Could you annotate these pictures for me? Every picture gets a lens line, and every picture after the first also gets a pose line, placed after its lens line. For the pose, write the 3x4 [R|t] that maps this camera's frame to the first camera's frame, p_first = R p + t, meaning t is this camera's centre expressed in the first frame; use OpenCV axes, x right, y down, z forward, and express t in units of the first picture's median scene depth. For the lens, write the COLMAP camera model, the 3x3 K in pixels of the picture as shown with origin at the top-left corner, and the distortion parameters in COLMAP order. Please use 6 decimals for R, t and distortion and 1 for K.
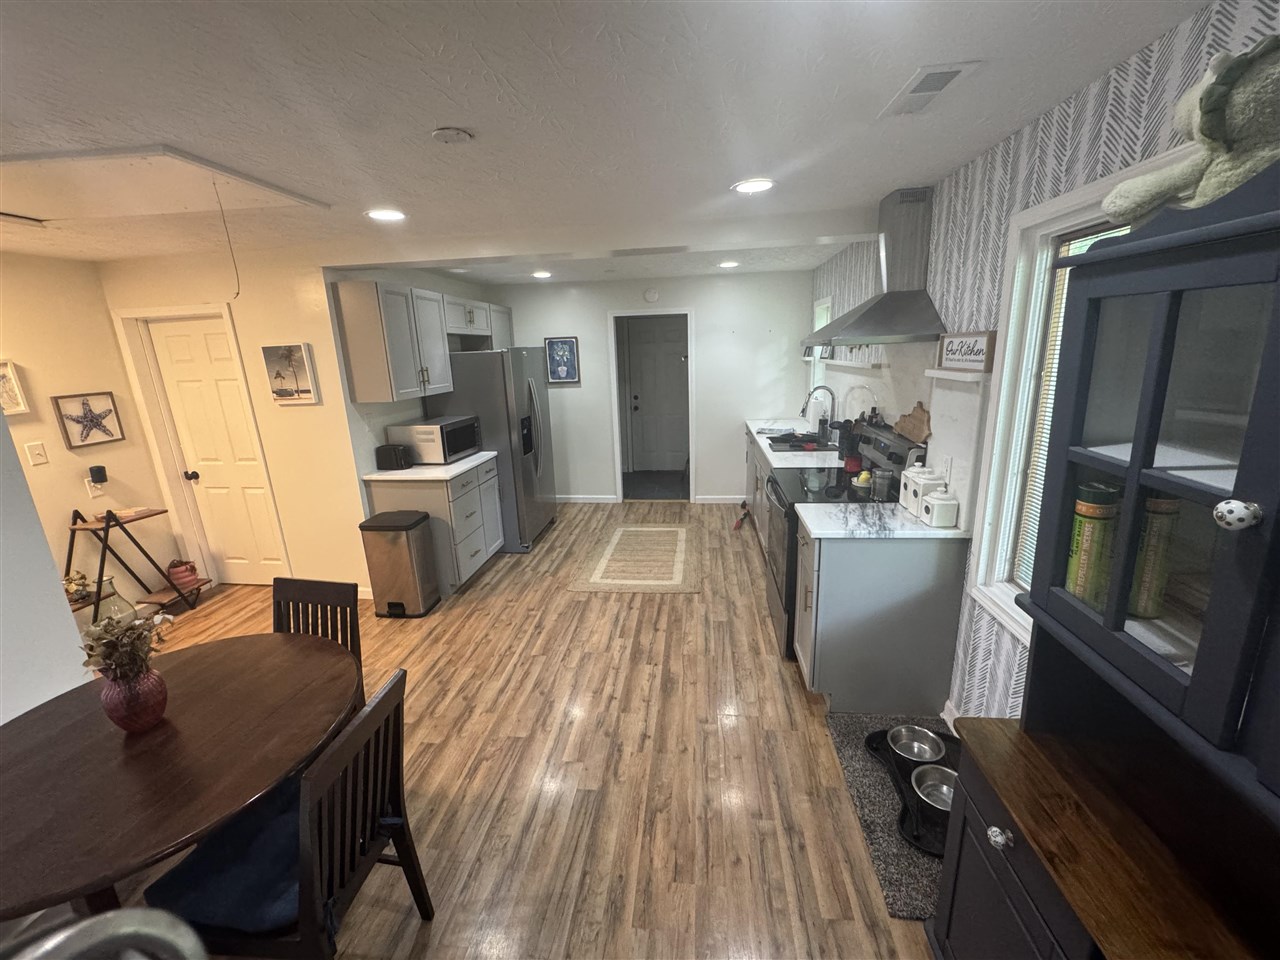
lens RADIAL K [[511.9, 0, 638.8], [0, 511.9, 477.3], [0, 0, 1]] dist [-0.004239, -0.000089]
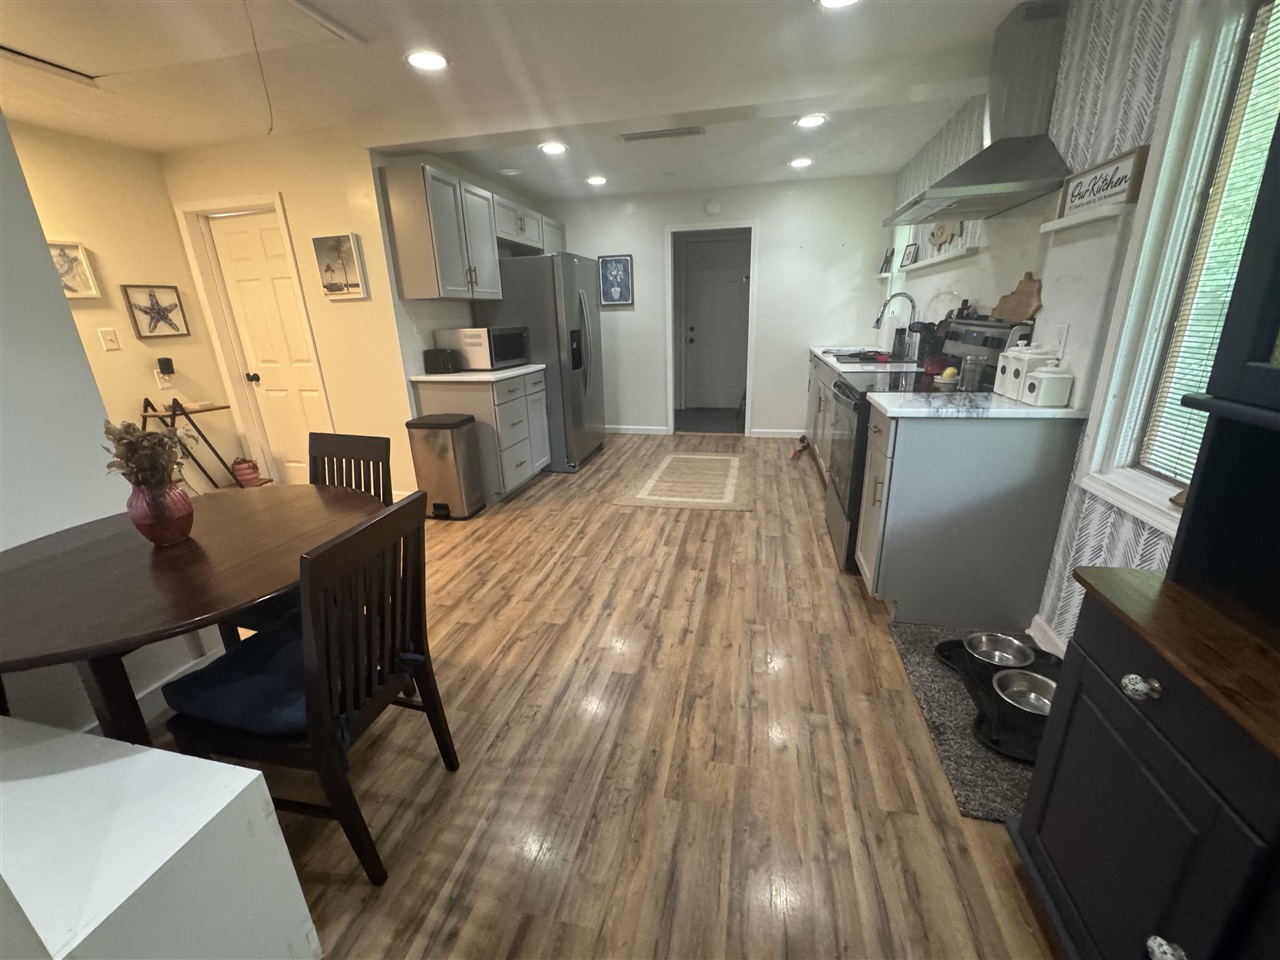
lens RADIAL K [[511.9, 0, 638.8], [0, 511.9, 477.3], [0, 0, 1]] dist [-0.004239, -0.000089]
pose [[0.994189, 0.039590, -0.100099, 0.006178], [-0.032778, 0.997091, 0.068811, 0.138076], [0.102532, -0.065130, 0.992595, 0.066852]]
